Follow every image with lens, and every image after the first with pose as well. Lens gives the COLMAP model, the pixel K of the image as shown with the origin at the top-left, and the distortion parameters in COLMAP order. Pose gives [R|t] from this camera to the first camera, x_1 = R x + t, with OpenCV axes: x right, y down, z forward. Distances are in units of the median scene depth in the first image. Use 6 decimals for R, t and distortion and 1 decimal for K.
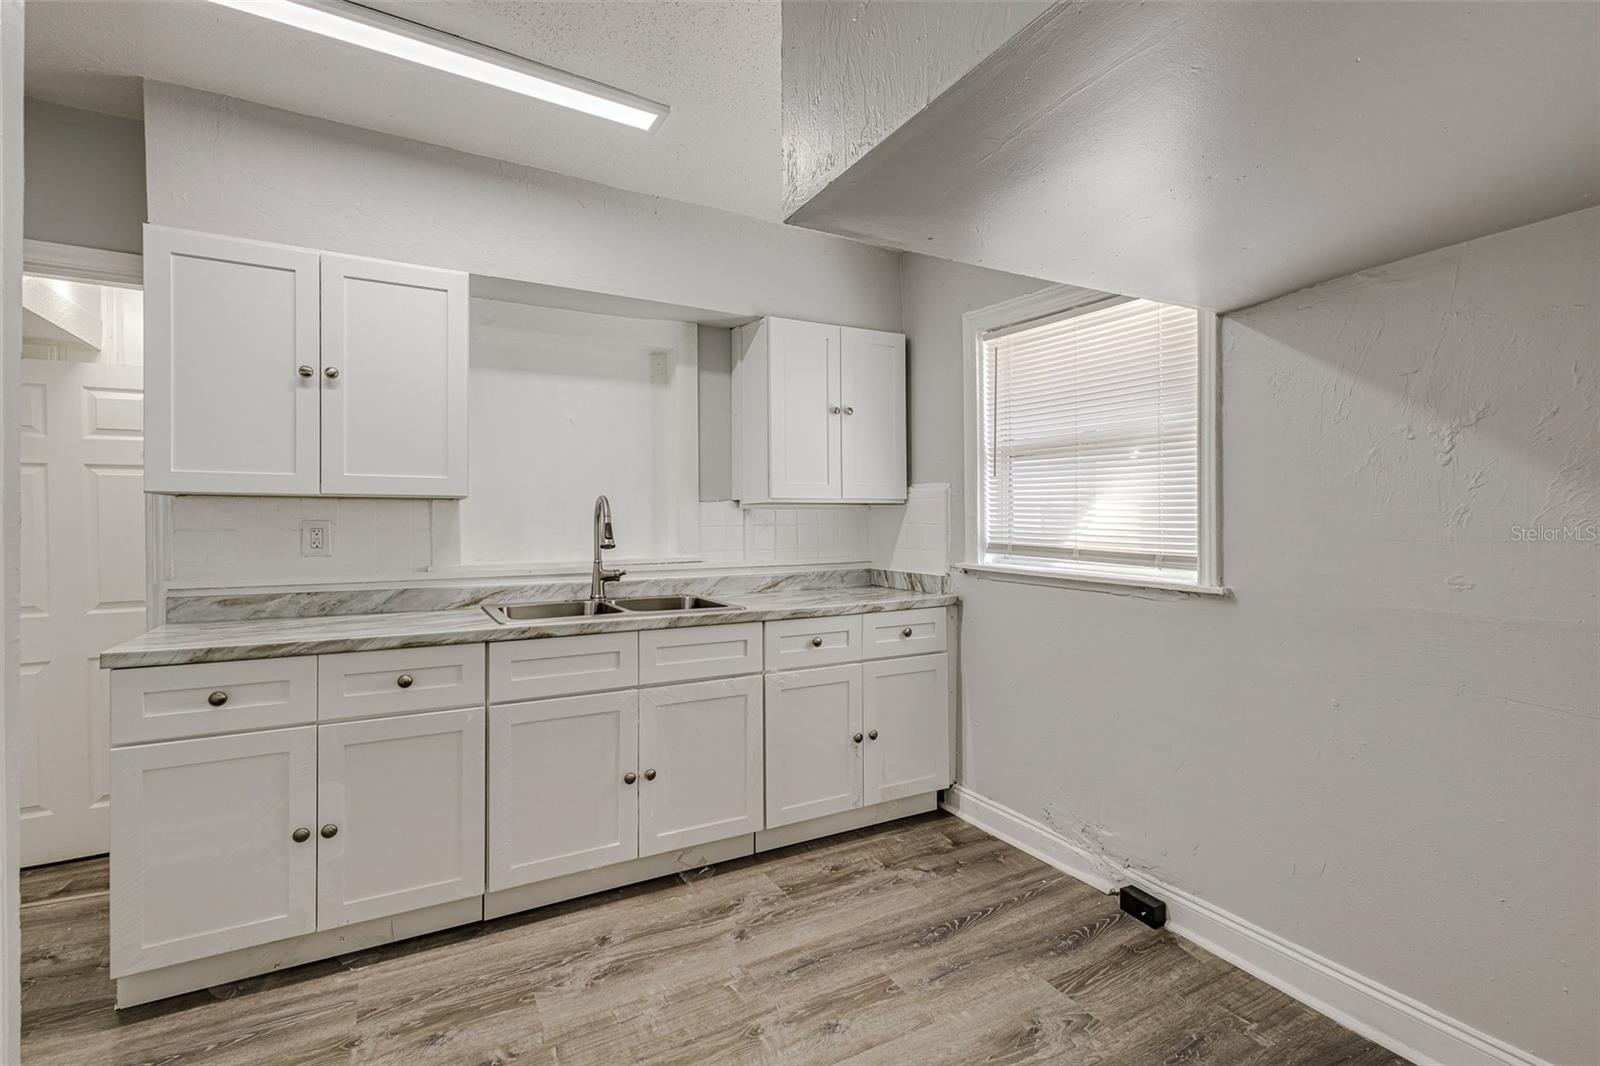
lens RADIAL K [[751.5, 0, 819.9], [0, 751.5, 522.1], [0, 0, 1]] dist [0.016622, -0.003899]
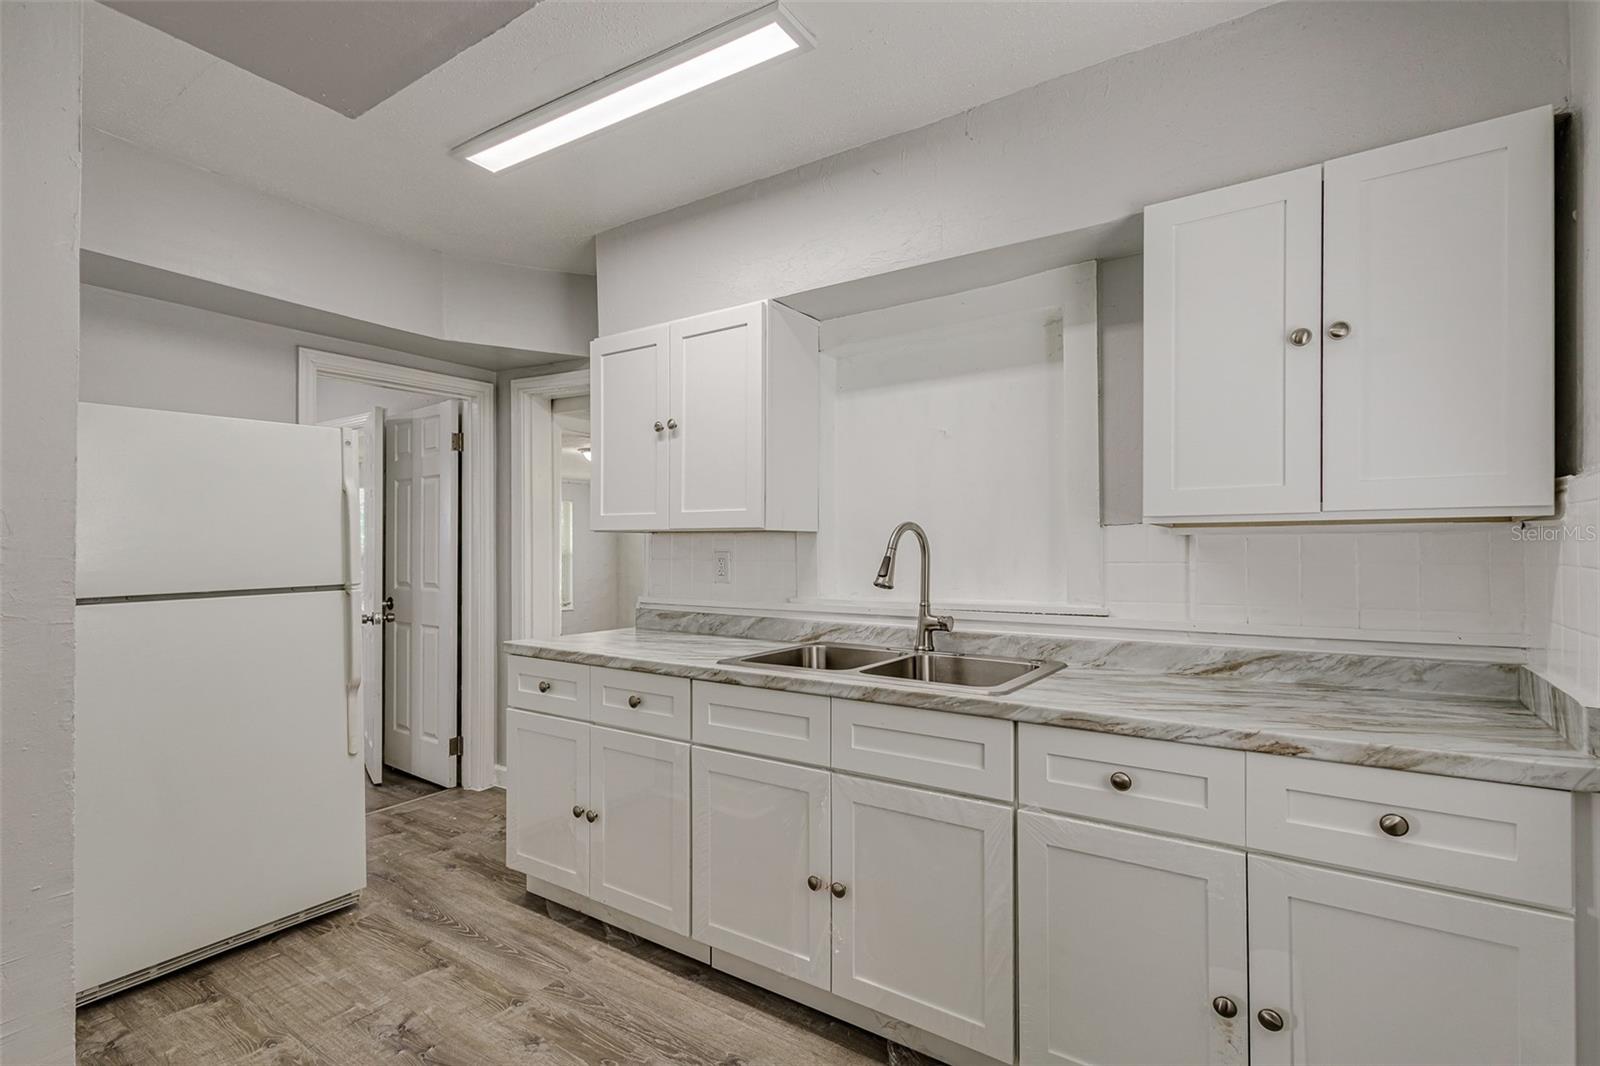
lens RADIAL K [[751.5, 0, 795.9], [0, 751.5, 545.6], [0, 0, 1]] dist [0.016622, -0.003899]
pose [[0.423793, -0.002932, -0.905754, 0.422387], [-0.003627, 0.999981, -0.004935, -0.006404], [0.905752, 0.005377, 0.423774, 0.607675]]
